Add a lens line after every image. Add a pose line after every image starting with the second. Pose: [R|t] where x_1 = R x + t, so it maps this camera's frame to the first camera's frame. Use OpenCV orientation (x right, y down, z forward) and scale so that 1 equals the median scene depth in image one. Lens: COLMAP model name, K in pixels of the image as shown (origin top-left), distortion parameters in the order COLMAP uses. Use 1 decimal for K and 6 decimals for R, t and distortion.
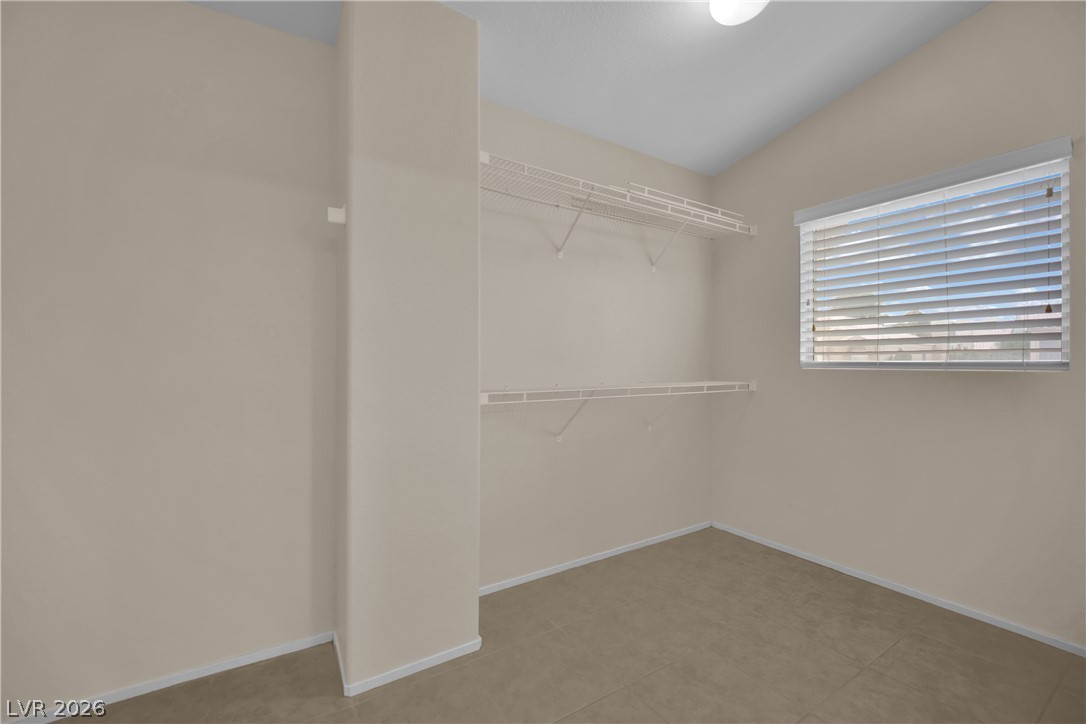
lens RADIAL K [[453.4, 0, 544.5], [0, 453.4, 371.3], [0, 0, 1]] dist [-0.032525, 0.015955]
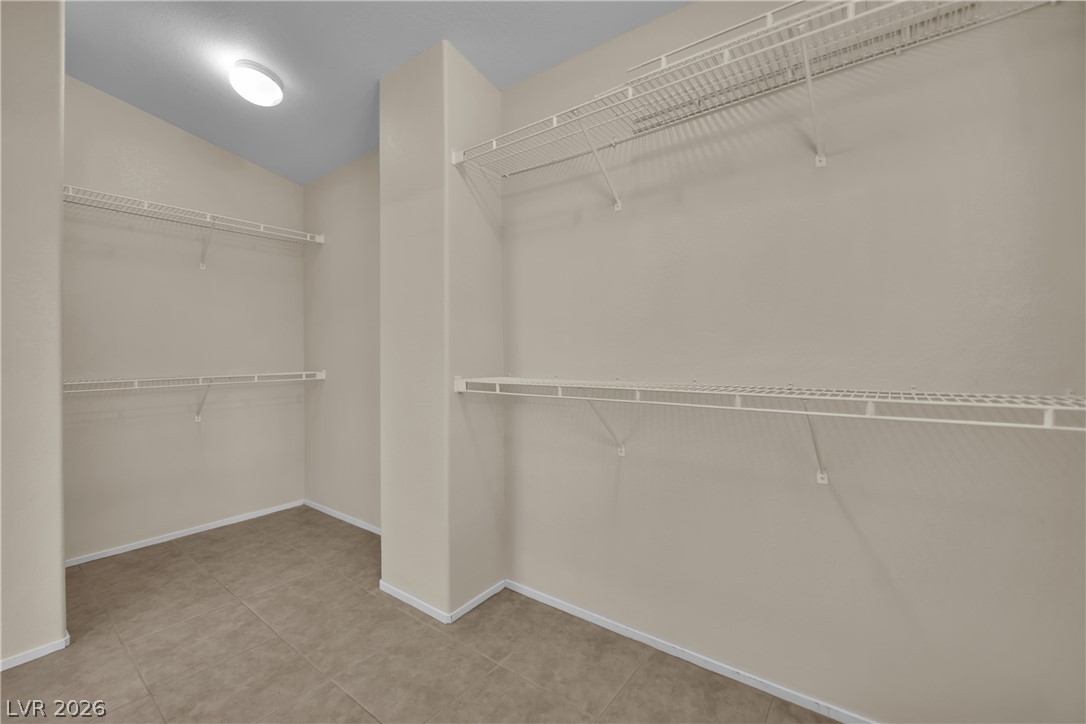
lens RADIAL K [[444.1, 0, 541.1], [0, 444.1, 358.3], [0, 0, 1]] dist [-0.017536, 0.000058]
pose [[0.350785, -0.001045, -0.936455, 0.726693], [-0.018815, 0.999790, -0.008163, 0.002485], [0.936267, 0.020483, 0.350692, 0.674187]]
